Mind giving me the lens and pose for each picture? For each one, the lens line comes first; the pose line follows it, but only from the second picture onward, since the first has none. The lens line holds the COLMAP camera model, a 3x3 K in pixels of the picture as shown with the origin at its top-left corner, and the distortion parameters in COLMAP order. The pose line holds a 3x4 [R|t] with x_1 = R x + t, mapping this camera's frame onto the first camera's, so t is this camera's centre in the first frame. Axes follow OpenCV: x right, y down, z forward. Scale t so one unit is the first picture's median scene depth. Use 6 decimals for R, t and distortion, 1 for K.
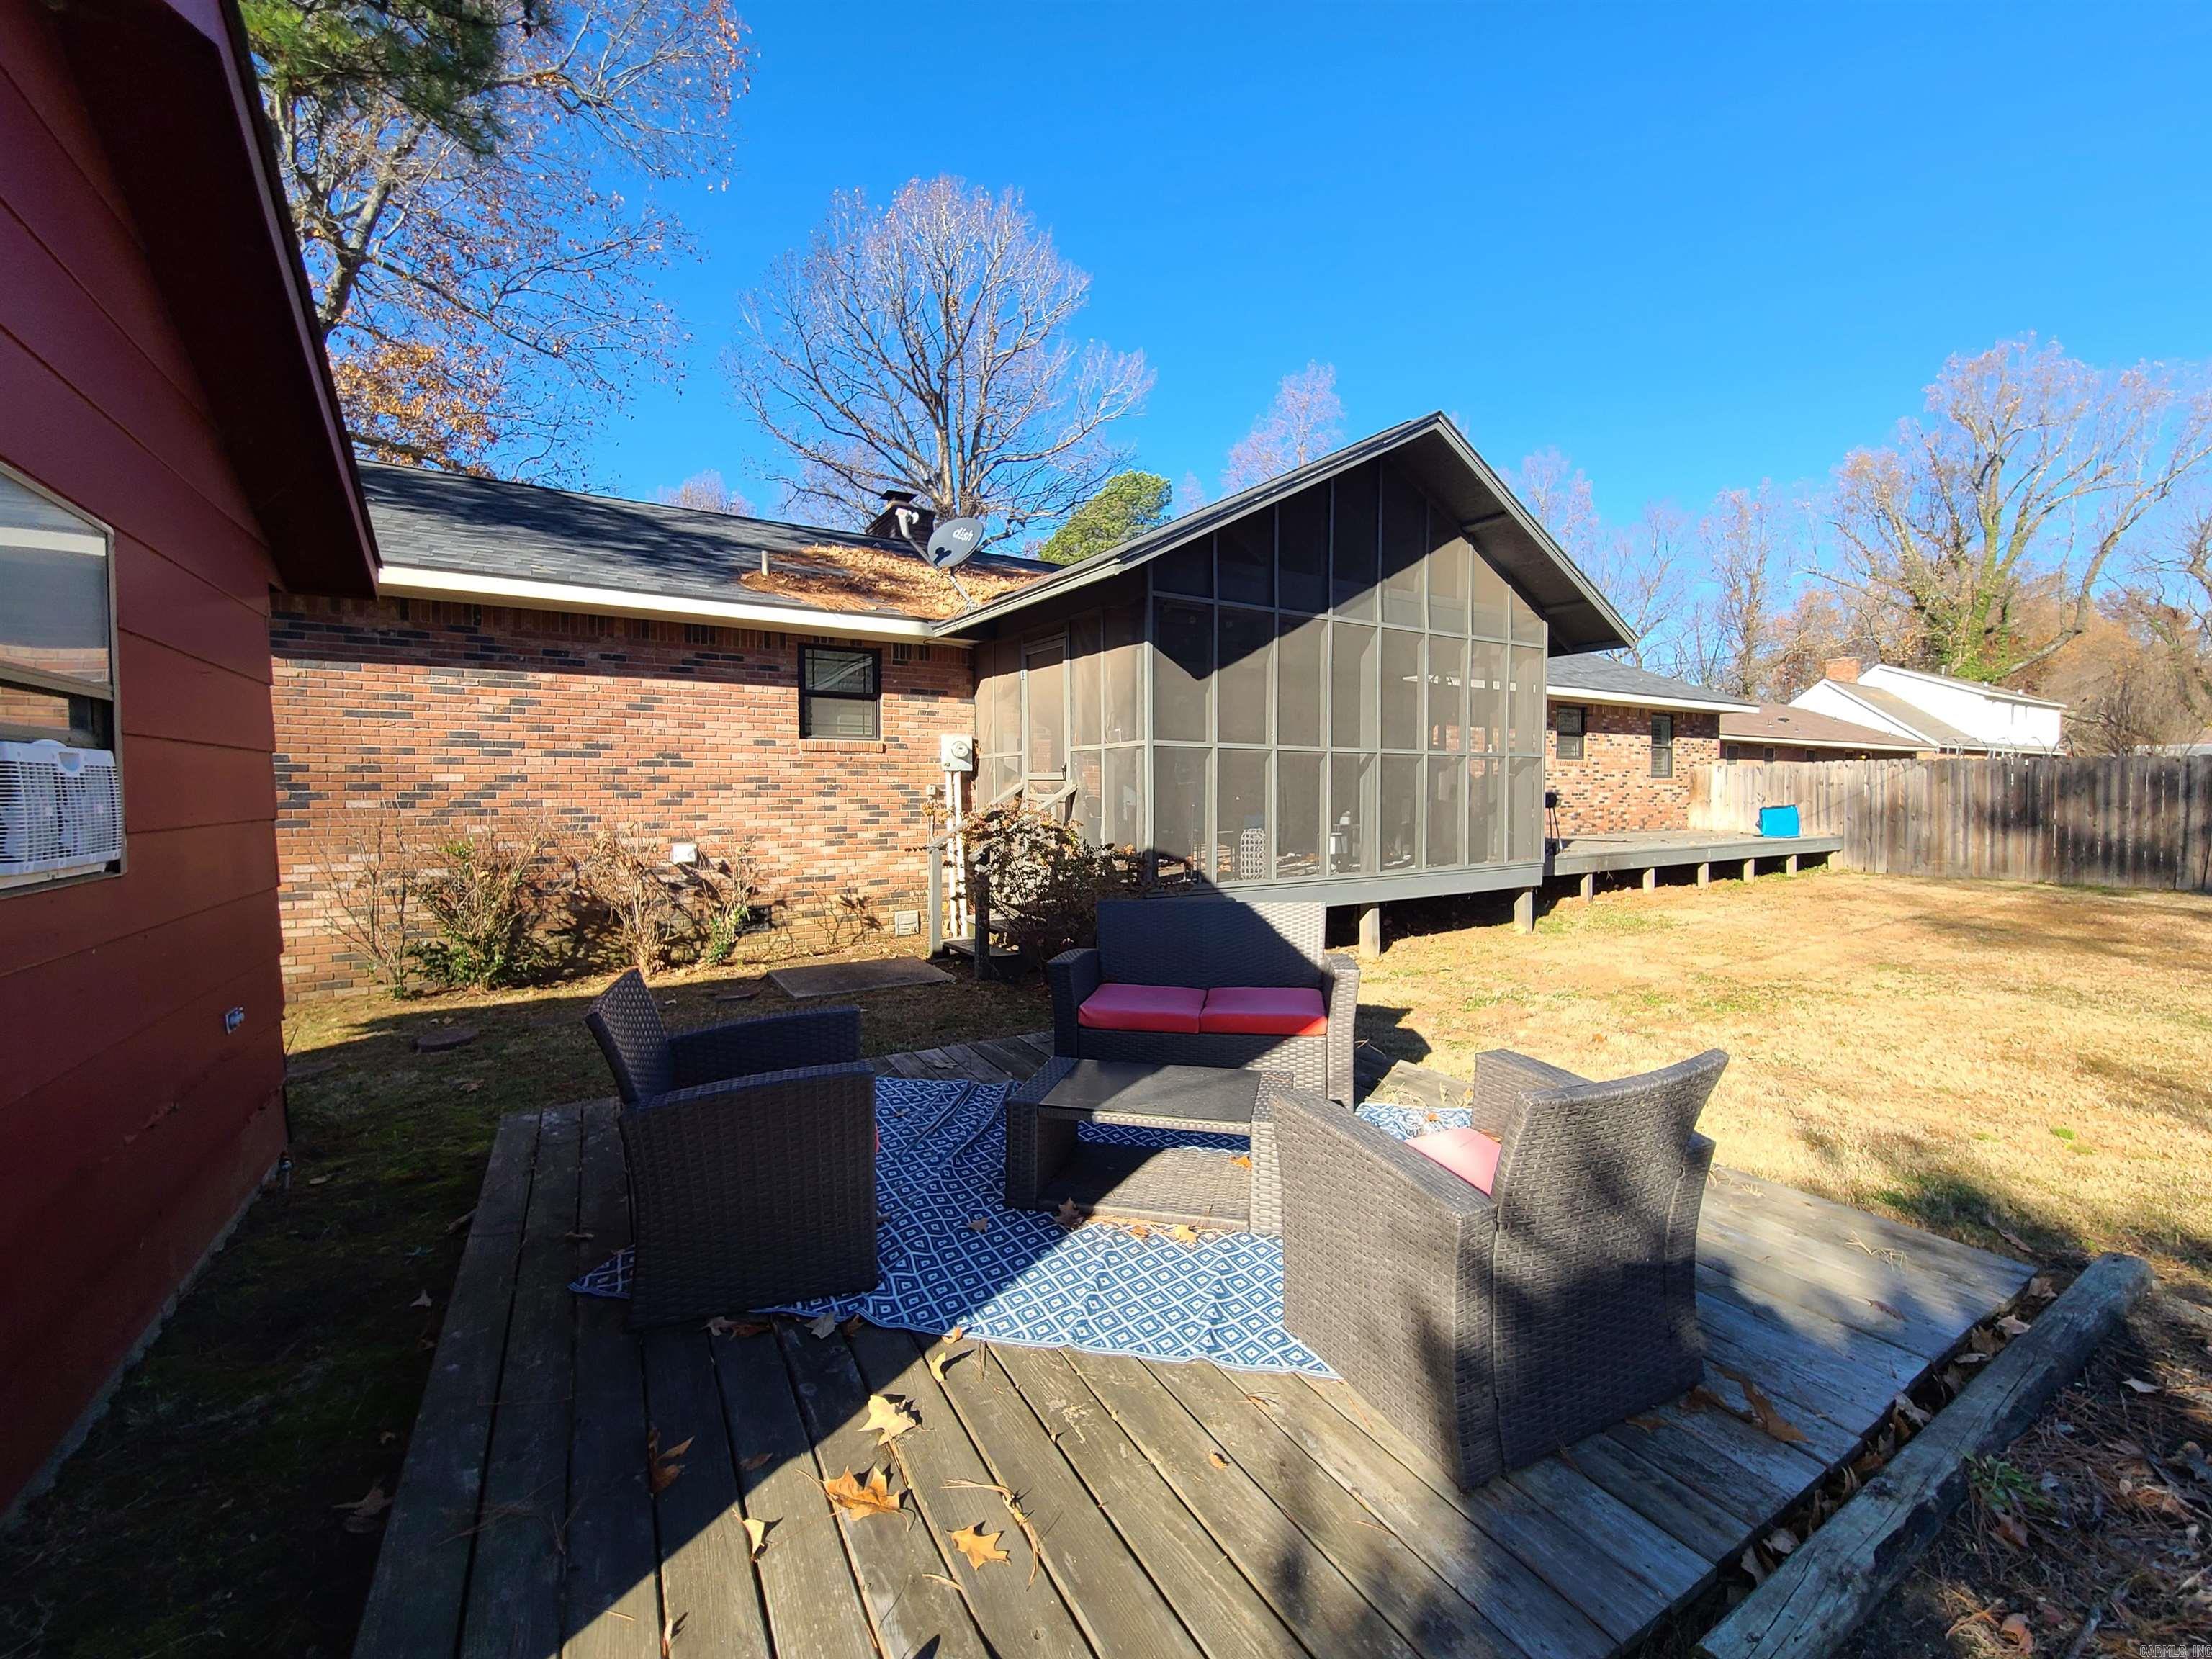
lens RADIAL K [[902.9, 0, 1127.4], [0, 902.9, 825.8], [0, 0, 1]] dist [-0.000217, -0.002046]
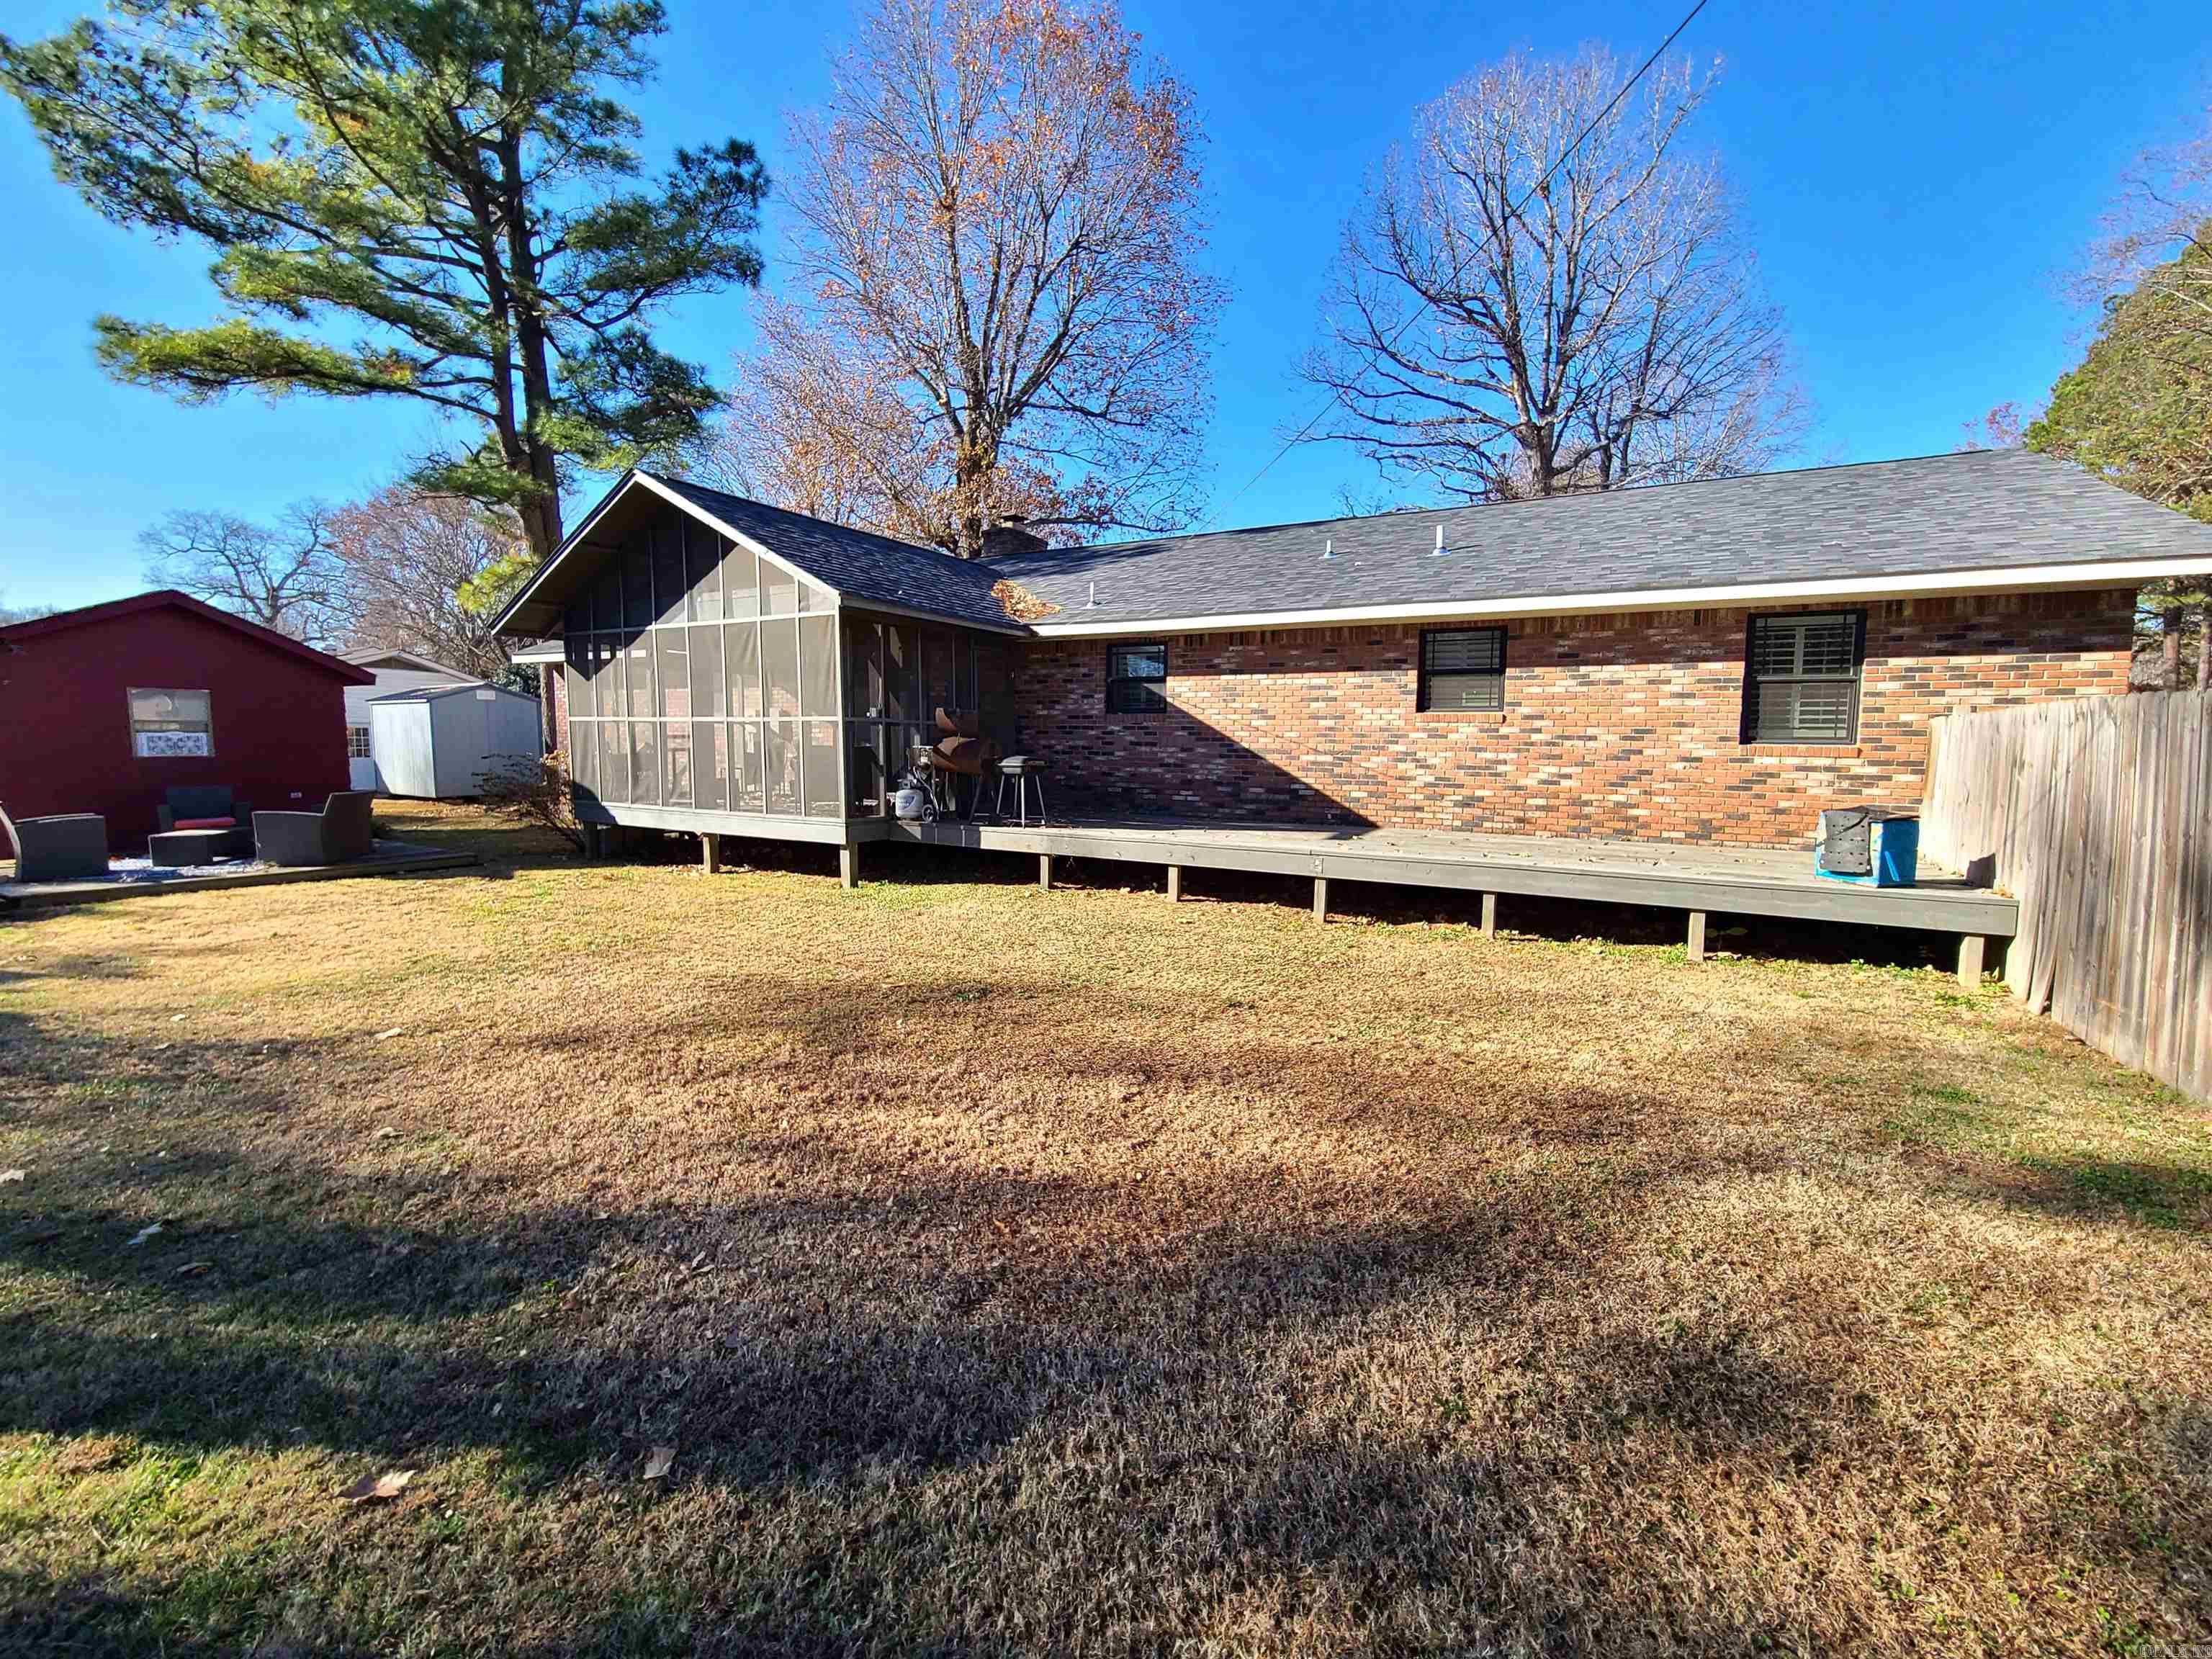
lens RADIAL K [[902.9, 0, 1127.4], [0, 902.9, 825.8], [0, 0, 1]] dist [-0.000217, -0.002046]
pose [[0.486917, 0.093968, -0.868379, 1.735885], [-0.046542, 0.995575, 0.081635, -0.063812], [0.872207, 0.000667, 0.489136, 0.890206]]
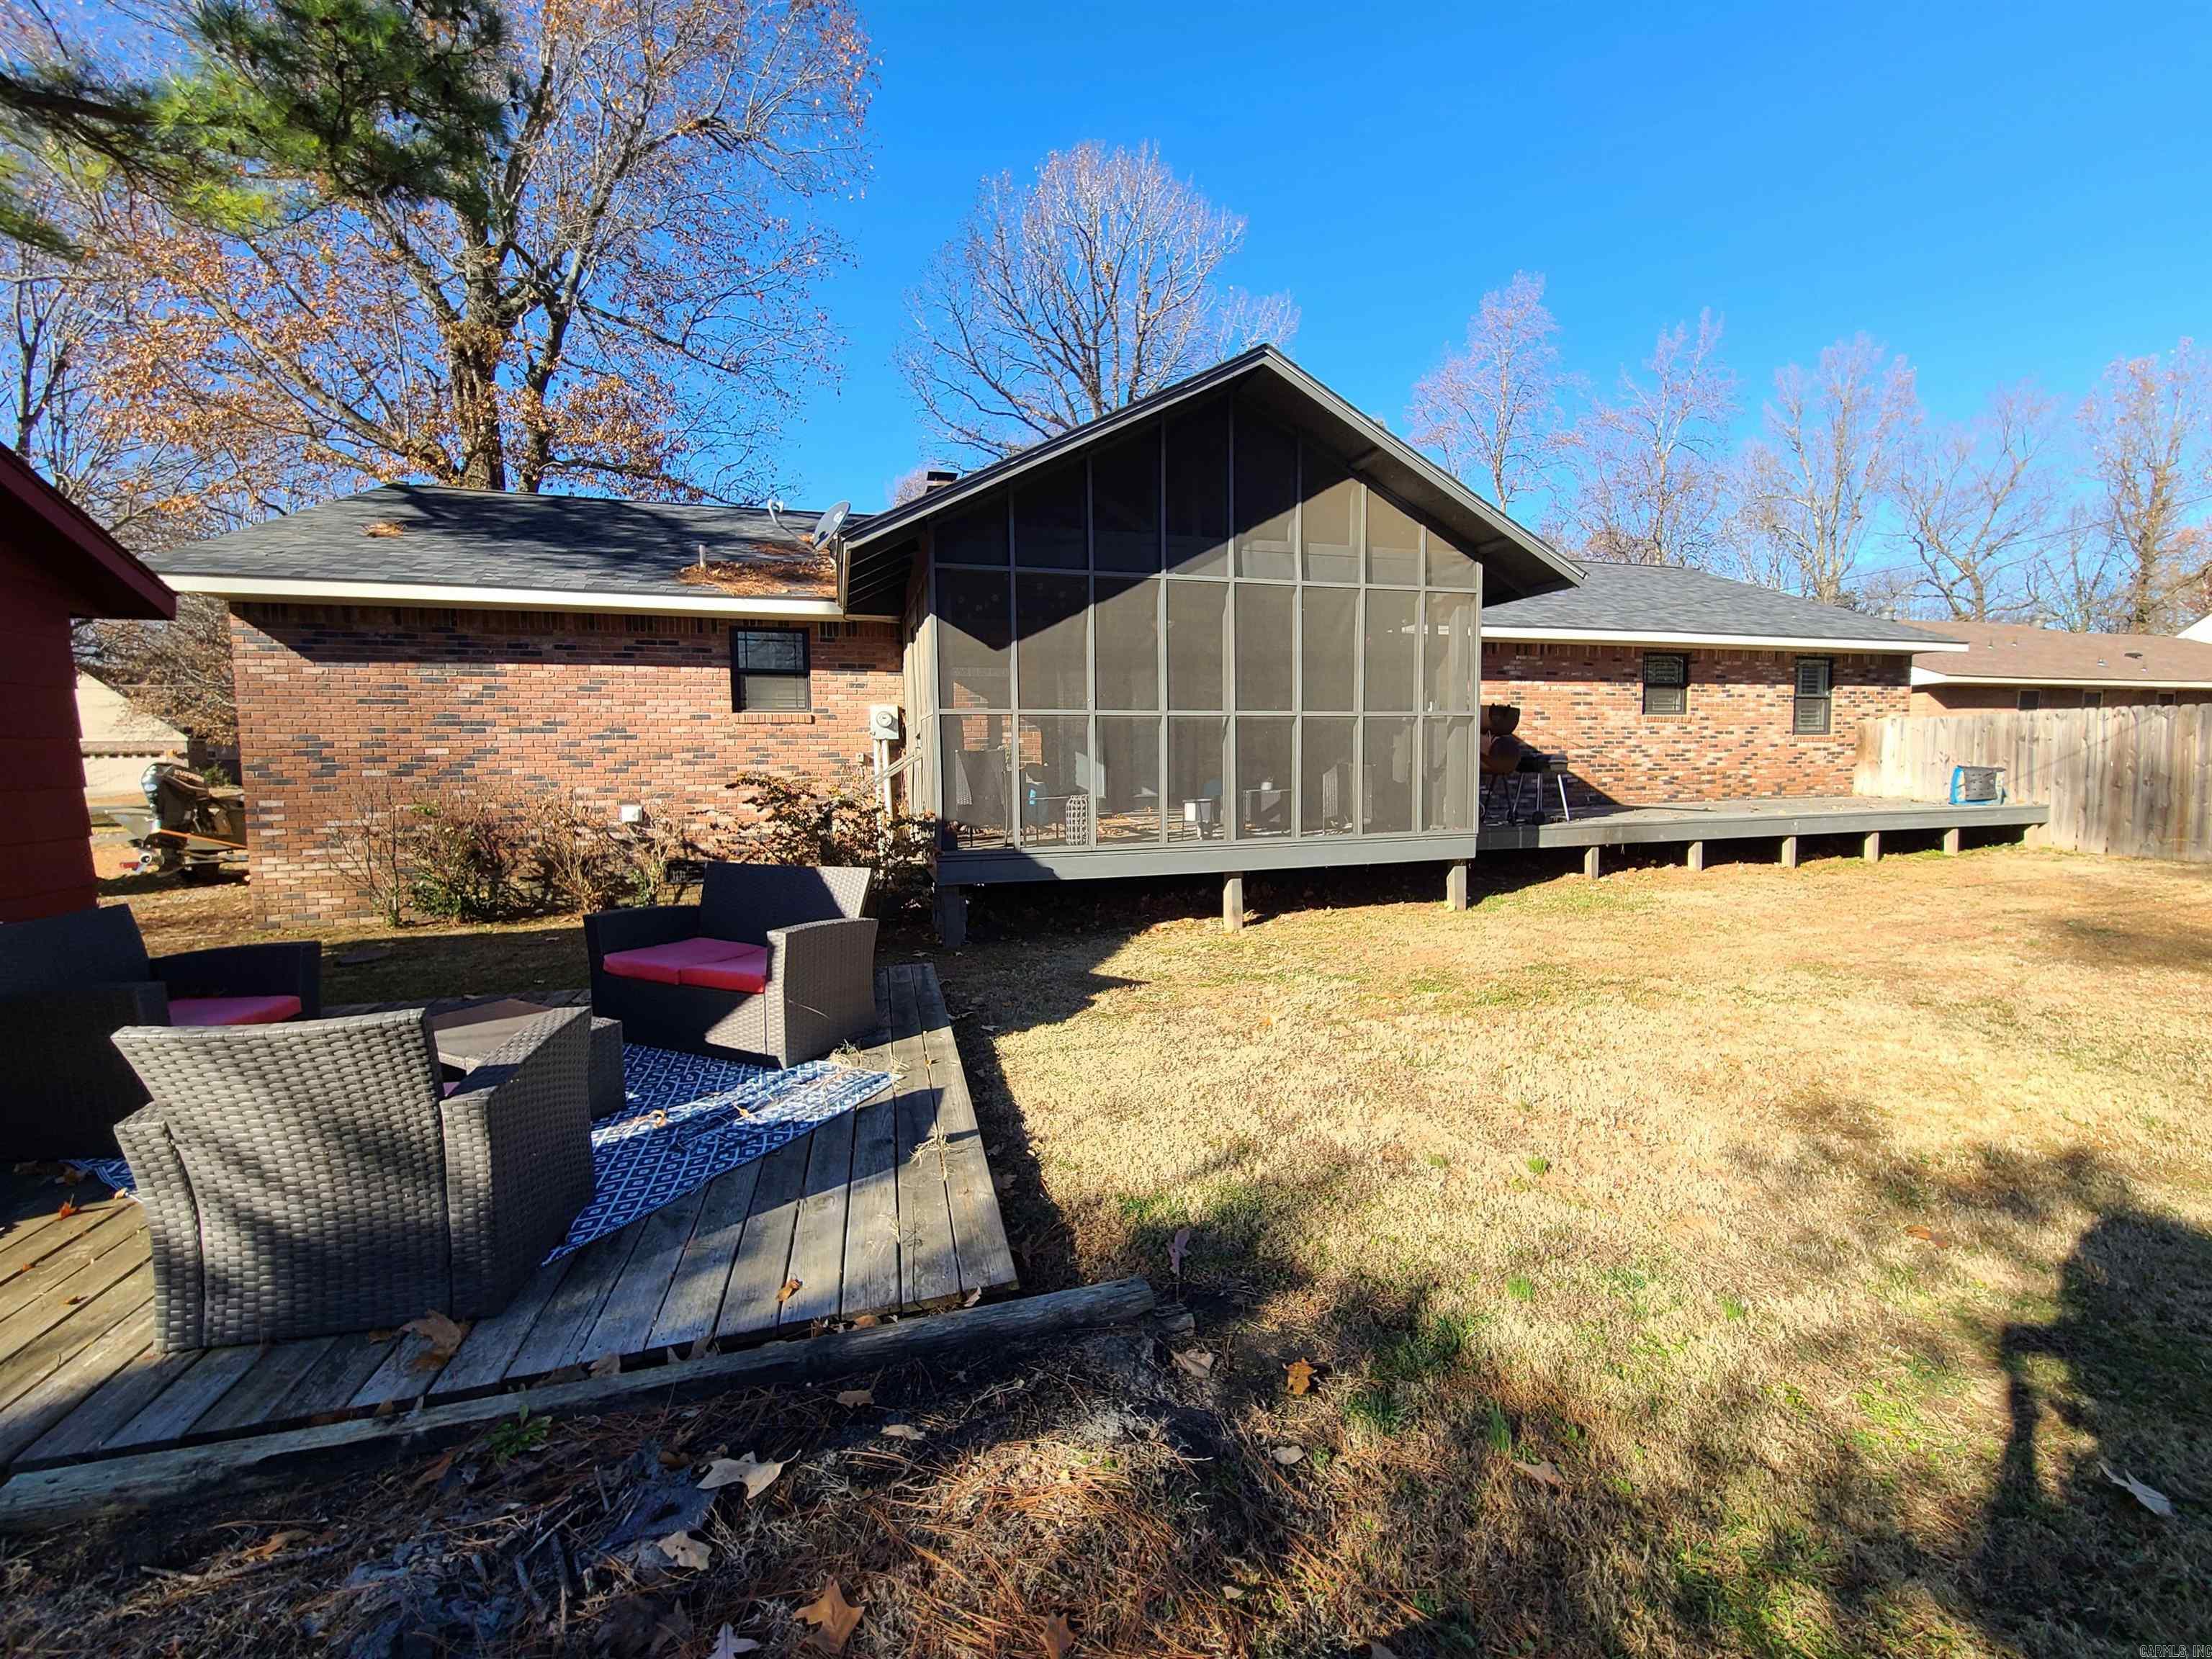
lens RADIAL K [[902.9, 0, 1127.4], [0, 902.9, 825.8], [0, 0, 1]] dist [-0.000217, -0.002046]
pose [[0.964055, 0.013139, -0.265379, 0.416489], [-0.001997, 0.999107, 0.042213, -0.004592], [0.265697, -0.040165, 0.963220, 0.046640]]
